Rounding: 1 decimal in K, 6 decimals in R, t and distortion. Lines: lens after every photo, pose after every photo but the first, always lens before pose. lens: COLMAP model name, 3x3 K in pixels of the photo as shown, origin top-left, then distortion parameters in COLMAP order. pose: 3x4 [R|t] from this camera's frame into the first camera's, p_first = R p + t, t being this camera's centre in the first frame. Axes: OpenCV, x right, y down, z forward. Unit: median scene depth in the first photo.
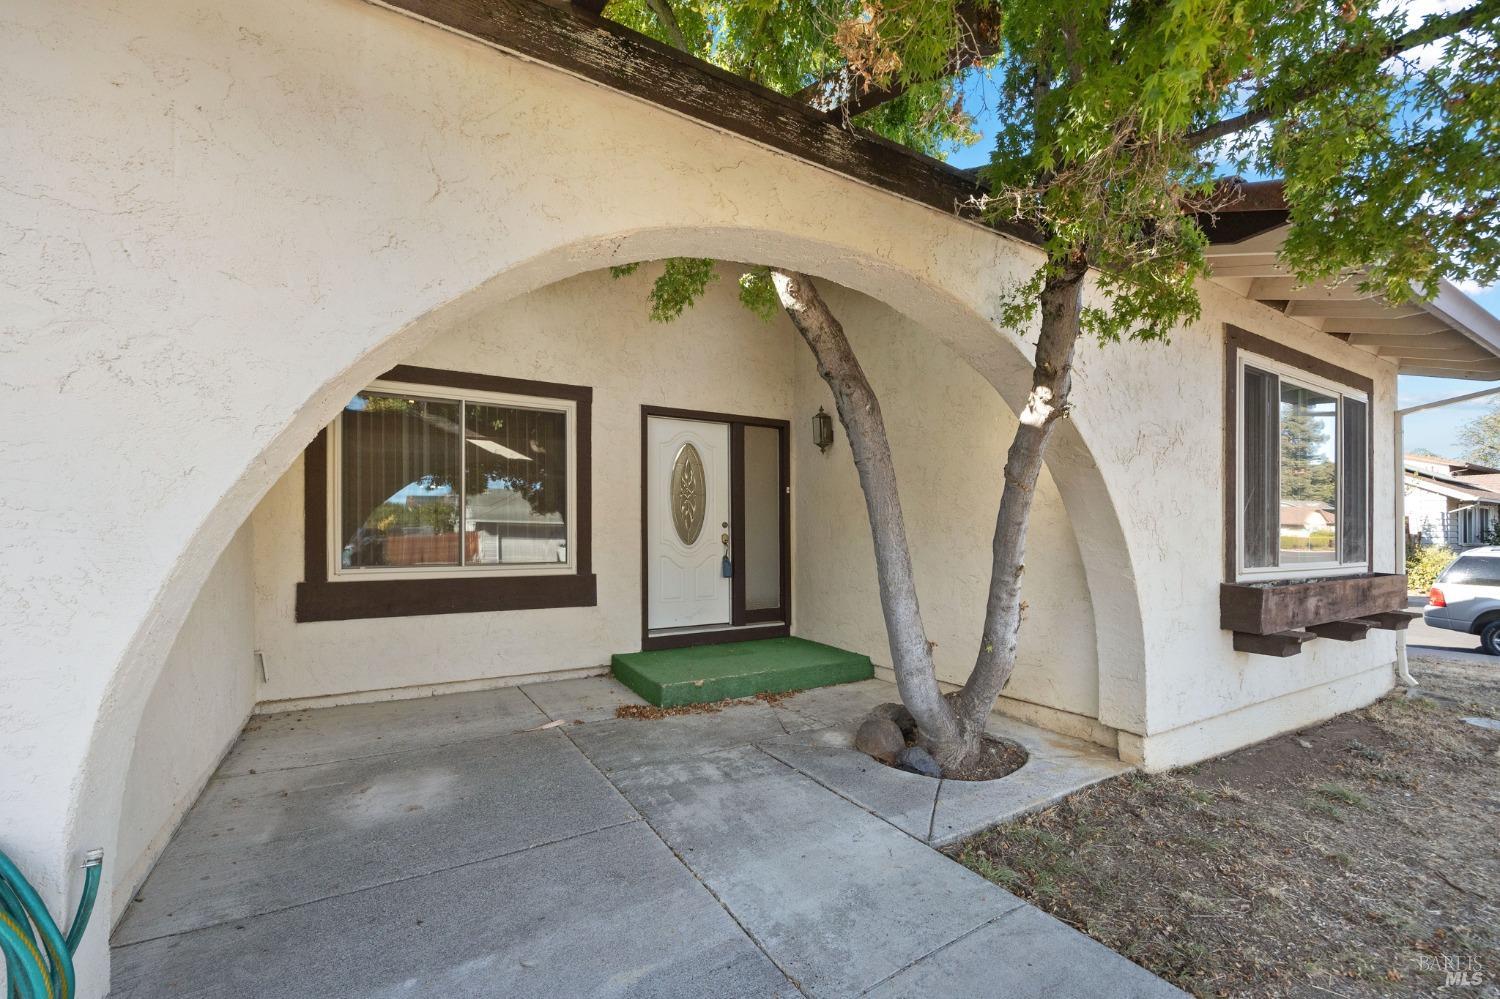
lens RADIAL K [[624.4, 0, 748.6], [0, 624.4, 517.7], [0, 0, 1]] dist [-0.001939, 0.000176]
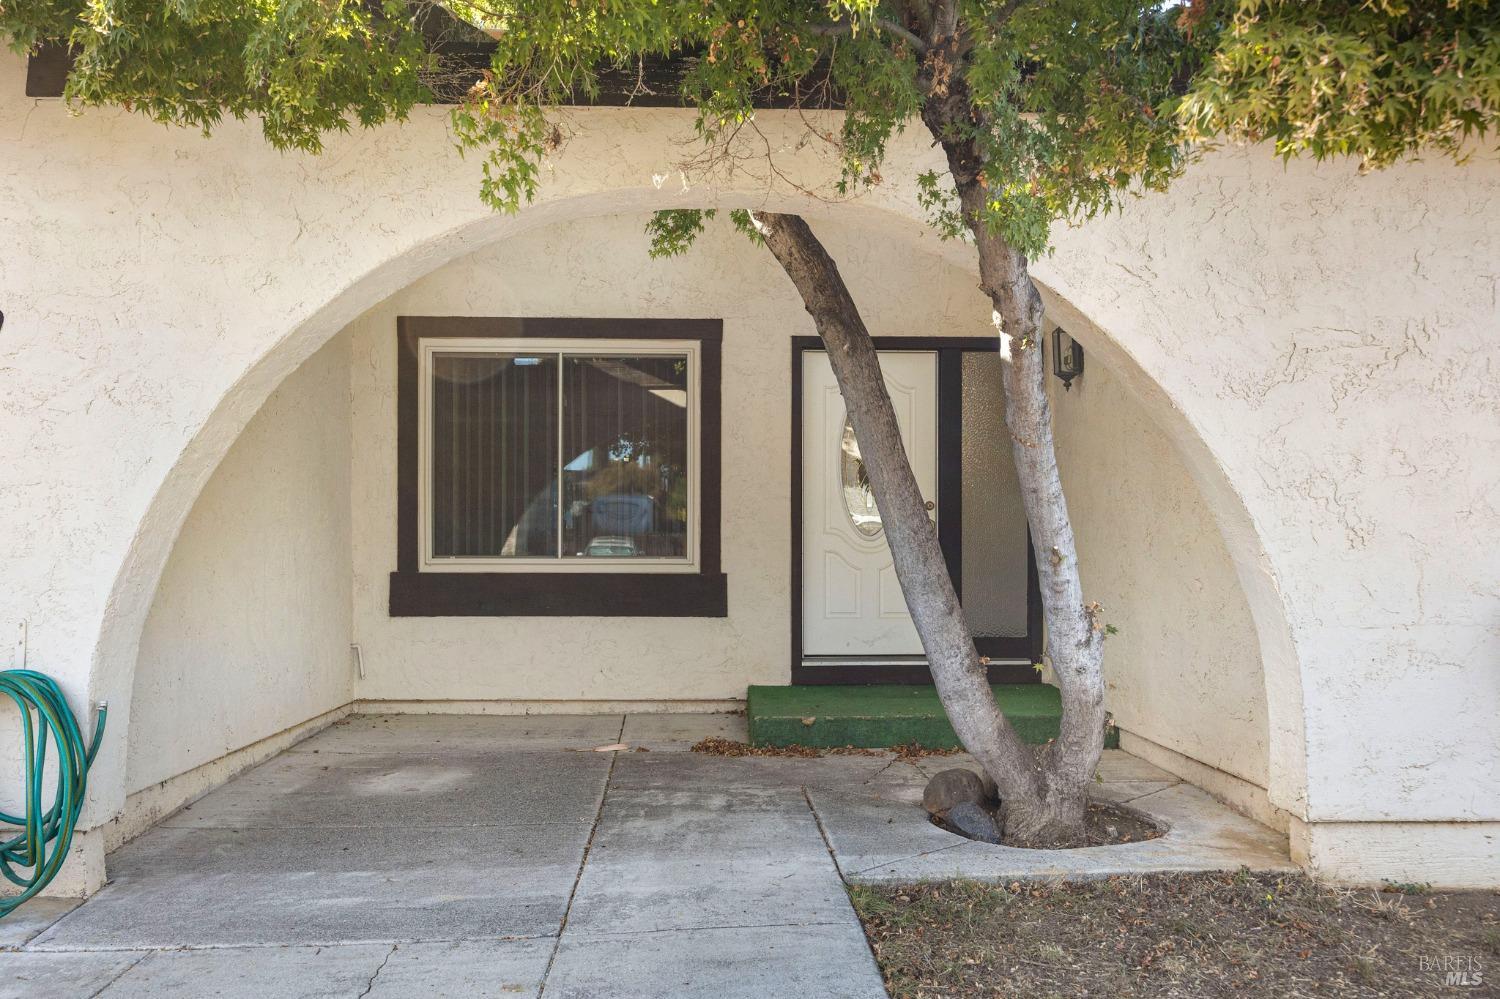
lens RADIAL K [[1175.7, 0, 750.0], [0, 1175.7, 499.5], [0, 0, 1]] dist [-0.004013, -0.003446]
pose [[0.881396, -0.013889, -0.472174, 0.680998], [0.011227, 0.999901, -0.008456, 0.024041], [0.472245, 0.002152, 0.881465, -0.320978]]
